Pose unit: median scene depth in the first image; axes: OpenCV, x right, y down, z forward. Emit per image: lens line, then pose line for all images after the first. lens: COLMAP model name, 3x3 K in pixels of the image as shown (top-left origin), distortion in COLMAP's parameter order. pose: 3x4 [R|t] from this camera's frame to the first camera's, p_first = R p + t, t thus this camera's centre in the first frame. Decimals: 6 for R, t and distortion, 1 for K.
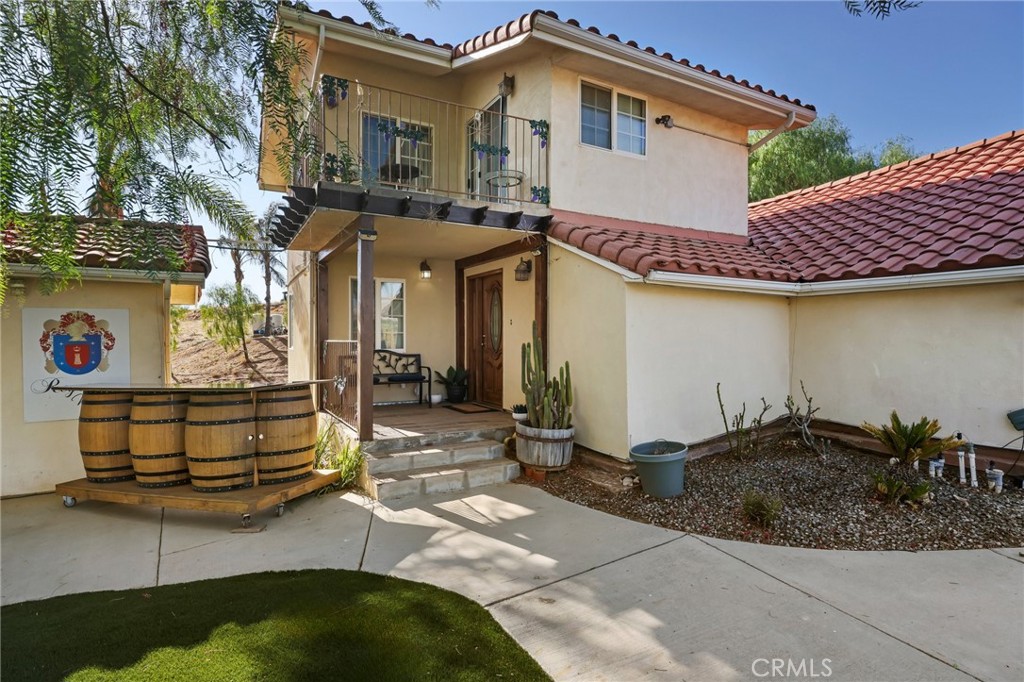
lens RADIAL K [[528.5, 0, 516.9], [0, 528.5, 339.0], [0, 0, 1]] dist [0.000361, 0.001523]
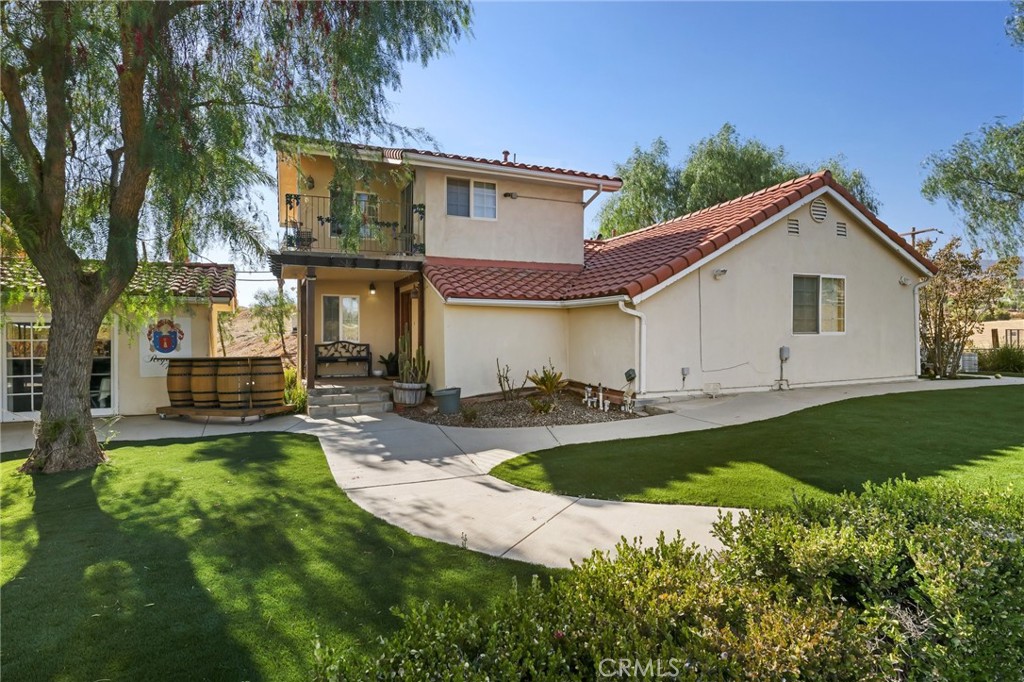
lens RADIAL K [[528.5, 0, 507.0], [0, 528.5, 339.7], [0, 0, 1]] dist [0.000361, 0.001523]
pose [[0.995019, 0.000601, -0.099685, 0.575881], [0.000205, 0.999967, 0.008067, 0.006200], [0.099687, -0.008047, 0.994986, -0.762863]]
